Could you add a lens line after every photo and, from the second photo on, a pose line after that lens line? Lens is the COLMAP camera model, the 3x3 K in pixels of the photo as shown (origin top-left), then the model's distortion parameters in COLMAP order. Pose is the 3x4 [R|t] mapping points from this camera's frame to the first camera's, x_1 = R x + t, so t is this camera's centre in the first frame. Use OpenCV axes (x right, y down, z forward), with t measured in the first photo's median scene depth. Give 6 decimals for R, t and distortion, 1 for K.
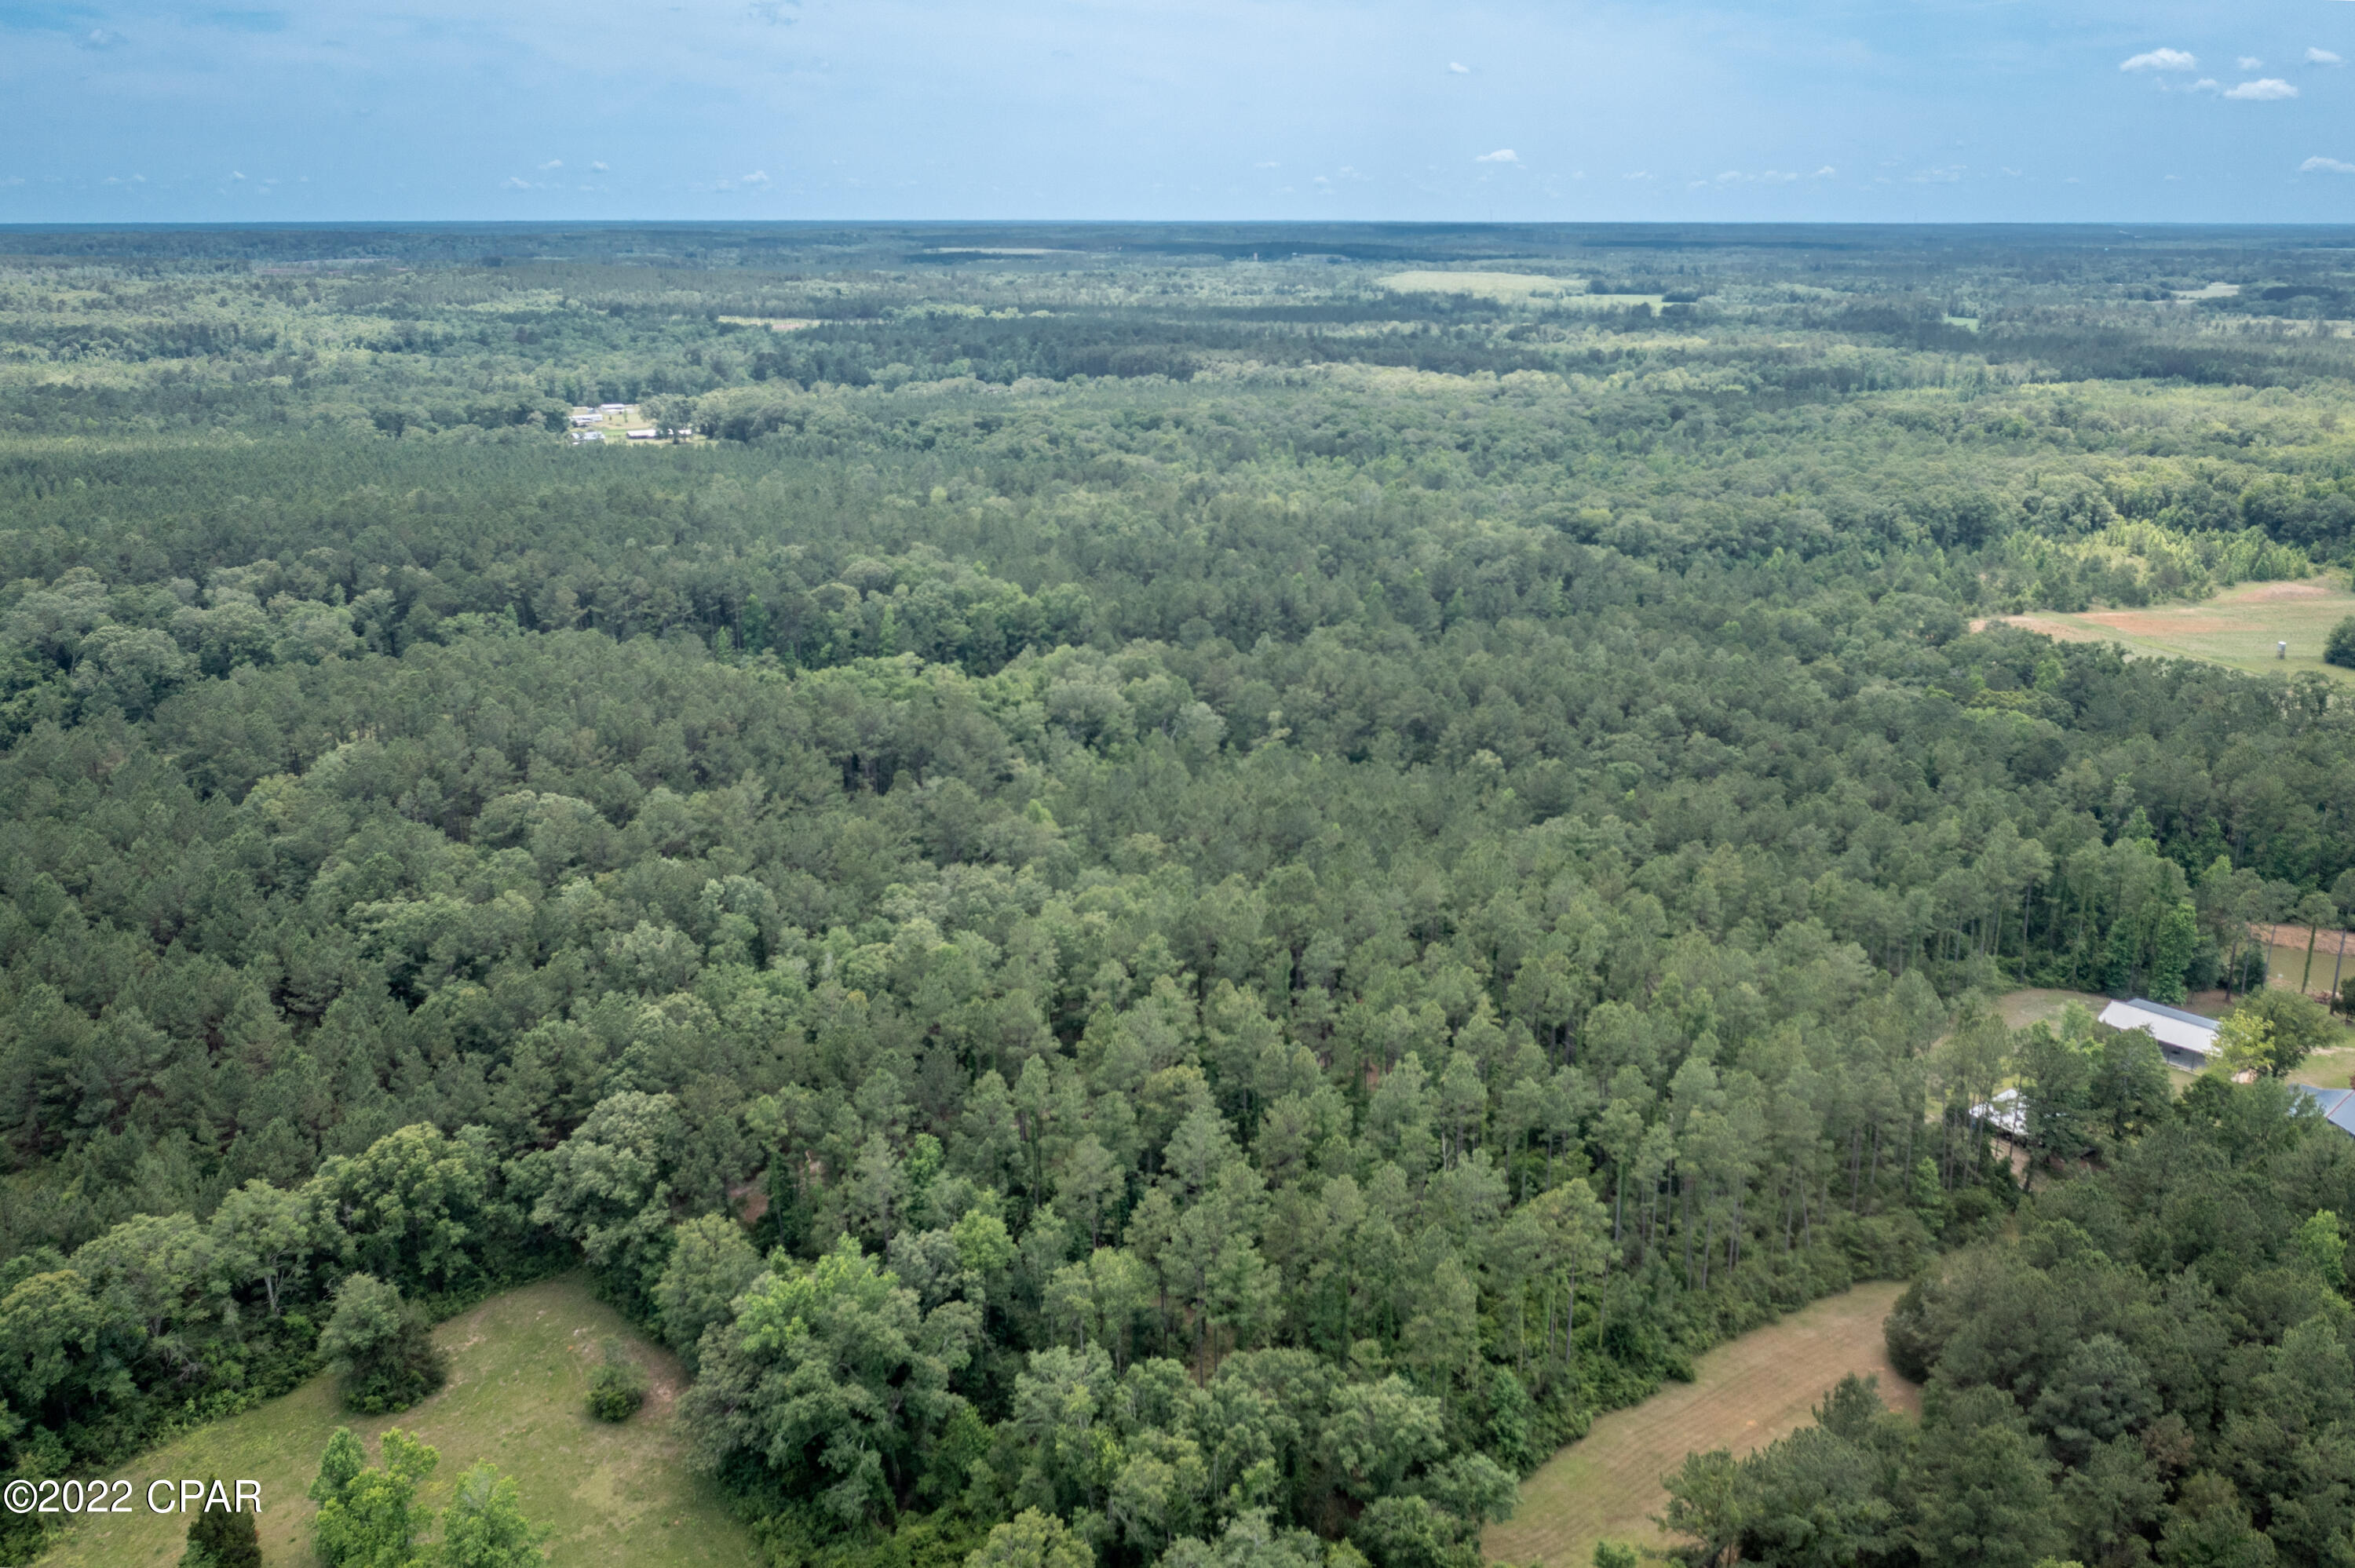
lens RADIAL K [[1941.9, 0, 1177.5], [0, 1941.9, 784.0], [0, 0, 1]] dist [-0.037821, 0.002010]
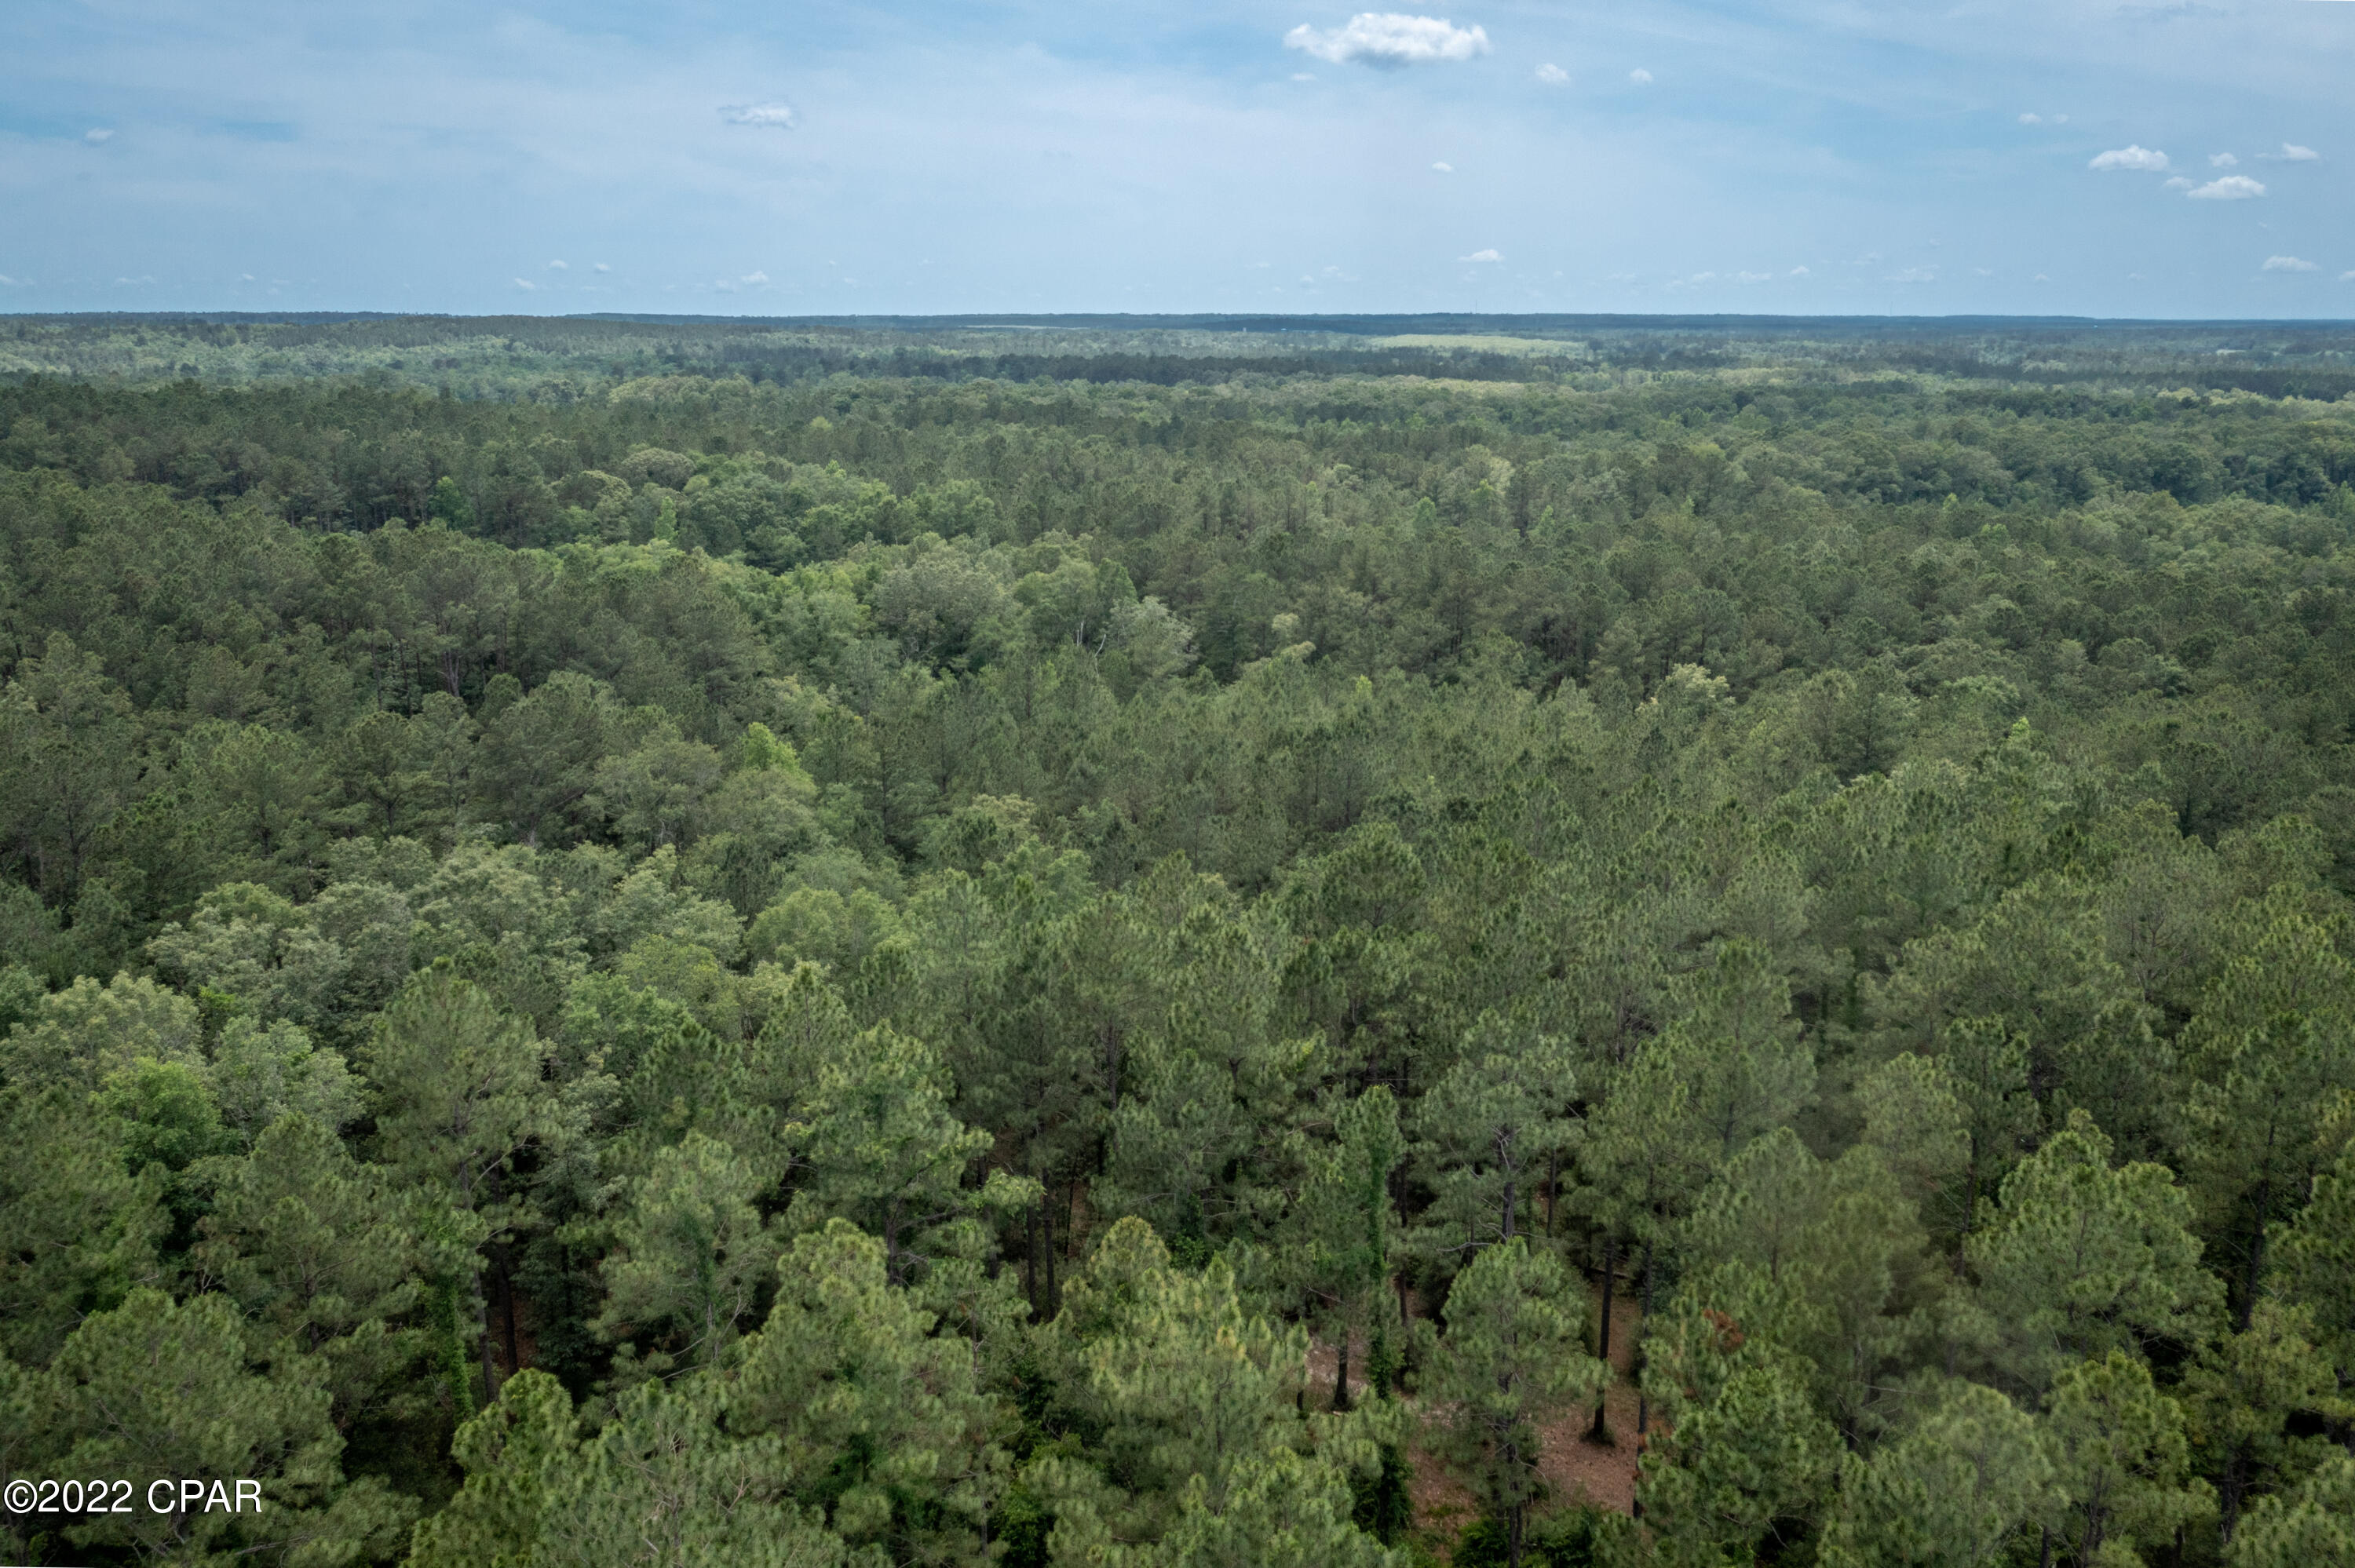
lens RADIAL K [[1941.9, 0, 1177.5], [0, 1941.9, 784.0], [0, 0, 1]] dist [-0.037821, 0.002010]
pose [[0.999987, -0.003351, 0.003943, 0.017682], [0.003514, 0.999100, -0.042268, 0.034407], [-0.003798, 0.042281, 0.999099, 0.457336]]
